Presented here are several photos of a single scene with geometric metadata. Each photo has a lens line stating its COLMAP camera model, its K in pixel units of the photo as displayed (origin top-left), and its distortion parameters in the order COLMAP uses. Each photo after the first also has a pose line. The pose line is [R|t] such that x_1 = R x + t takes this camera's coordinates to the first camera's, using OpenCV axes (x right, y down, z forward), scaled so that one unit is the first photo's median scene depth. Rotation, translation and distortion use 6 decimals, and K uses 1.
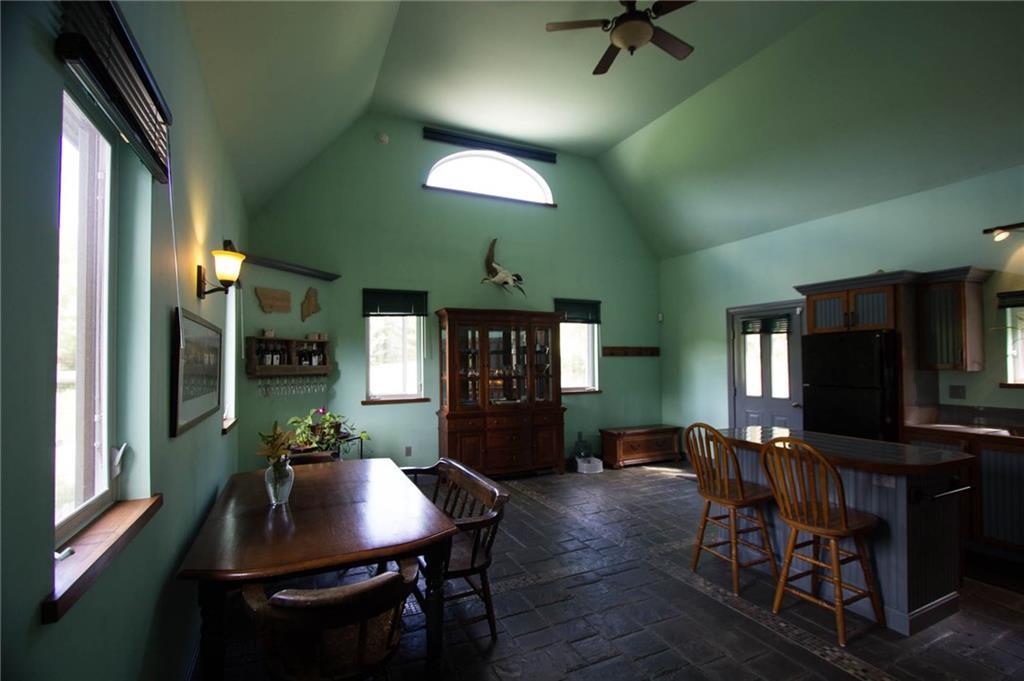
lens RADIAL K [[471.0, 0, 515.8], [0, 471.0, 347.4], [0, 0, 1]] dist [-0.014087, 0.000176]
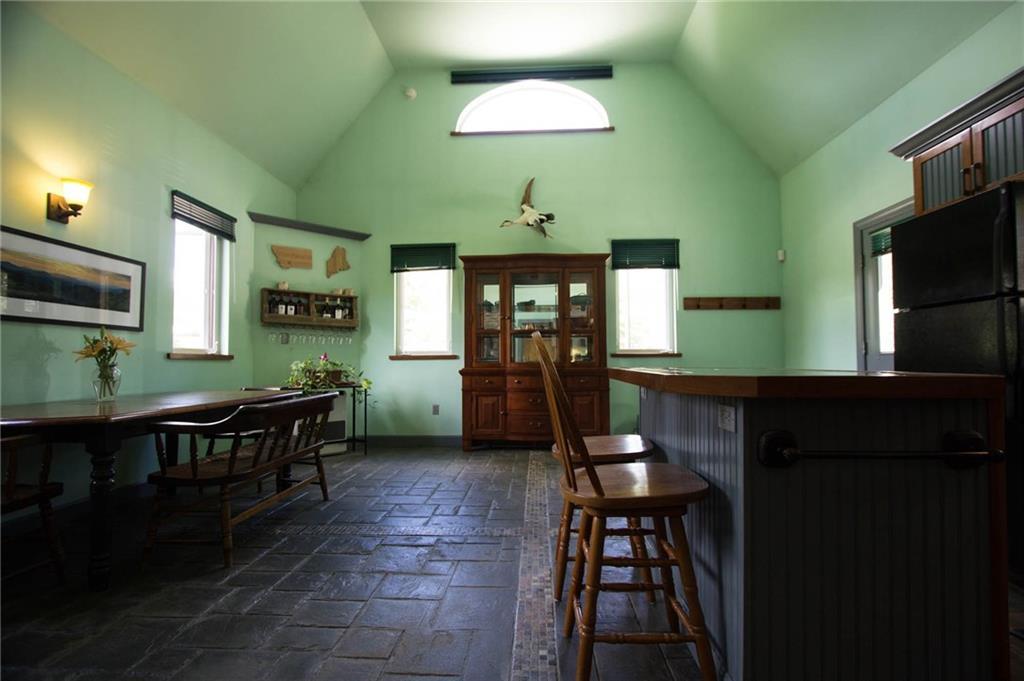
lens RADIAL K [[479.6, 0, 514.2], [0, 479.6, 347.4], [0, 0, 1]] dist [-0.013534, 0.000838]
pose [[0.879129, -0.010729, -0.476463, 0.385439], [0.011680, 0.999931, -0.000965, 0.096202], [0.476440, -0.004716, 0.879194, 0.209862]]
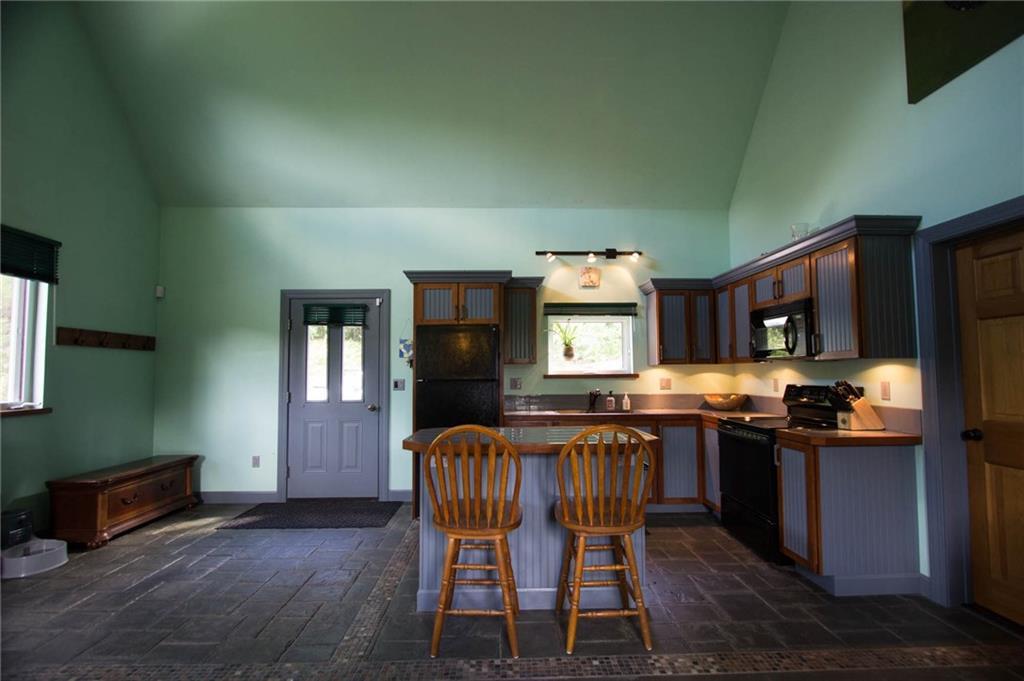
lens RADIAL K [[479.6, 0, 514.2], [0, 479.6, 347.4], [0, 0, 1]] dist [-0.013534, 0.000838]
pose [[0.405738, 0.053486, 0.912423, -0.119015], [-0.022099, 0.998568, -0.048709, 0.045792], [-0.913722, -0.000400, 0.406339, 0.369148]]
